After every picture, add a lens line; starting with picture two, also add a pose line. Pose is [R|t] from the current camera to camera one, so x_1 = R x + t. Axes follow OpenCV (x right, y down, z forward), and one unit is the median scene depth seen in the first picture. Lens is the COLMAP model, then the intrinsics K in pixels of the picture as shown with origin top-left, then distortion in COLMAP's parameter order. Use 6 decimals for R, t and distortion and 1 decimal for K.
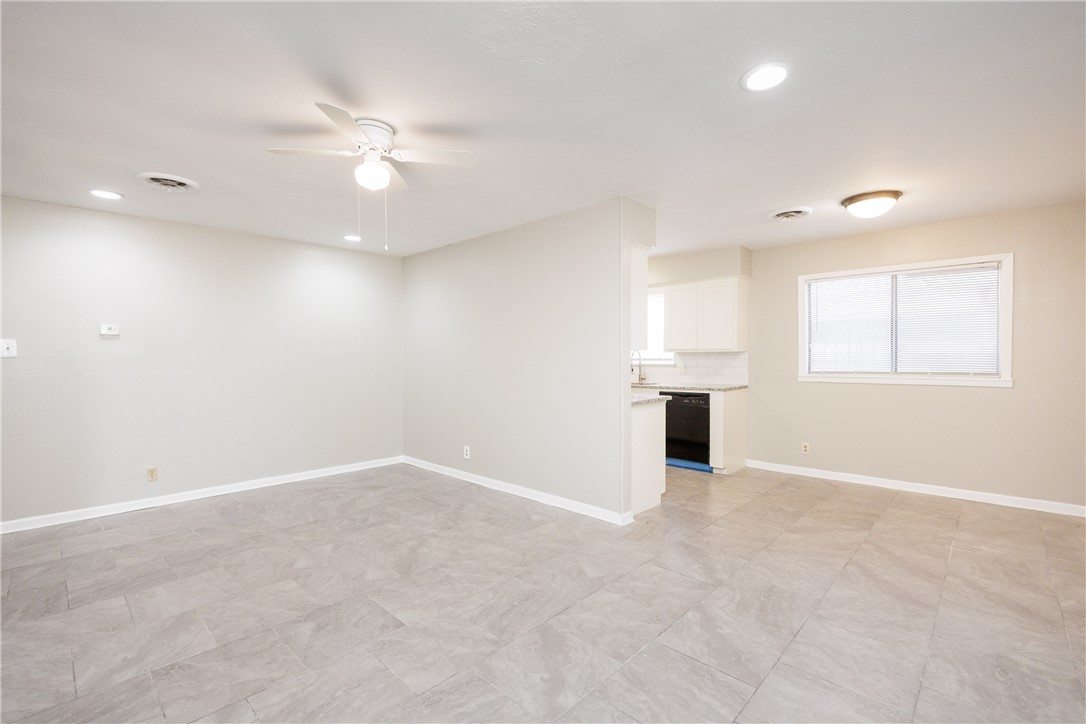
lens RADIAL K [[479.6, 0, 539.1], [0, 479.6, 362.6], [0, 0, 1]] dist [-0.011732, -0.000063]
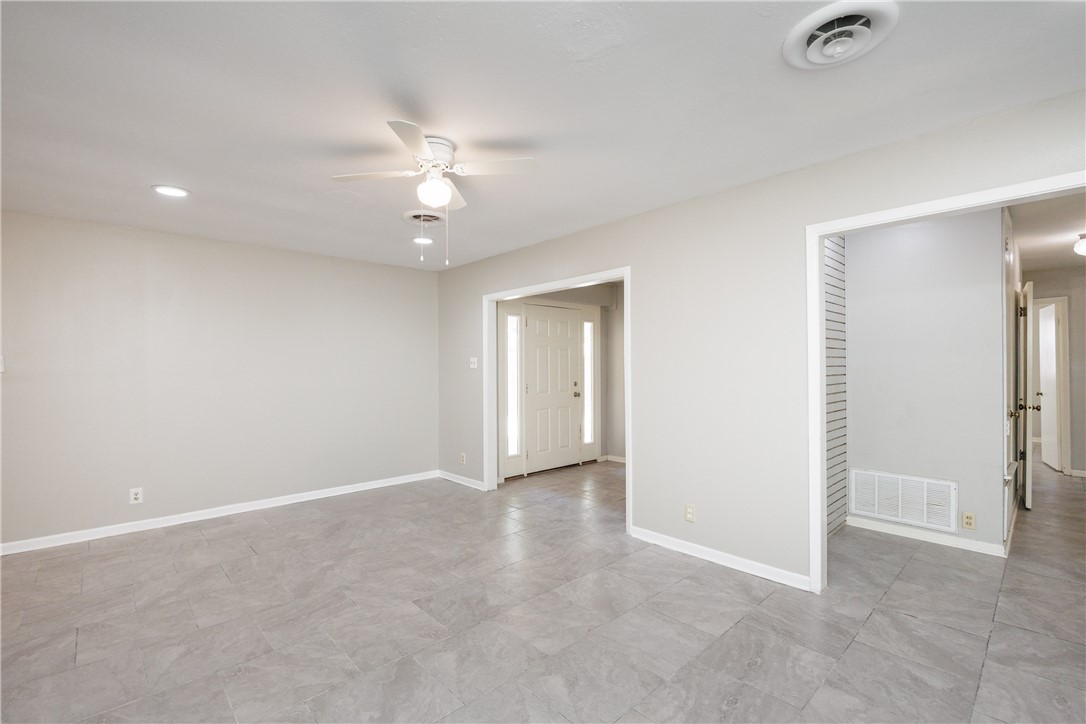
lens RADIAL K [[479.6, 0, 541.1], [0, 479.6, 366.7], [0, 0, 1]] dist [-0.011732, -0.000063]
pose [[-0.998462, 0.011571, 0.054216, -0.424177], [0.012290, 0.999841, 0.012939, -0.028054], [-0.054057, 0.013586, -0.998445, 1.362427]]
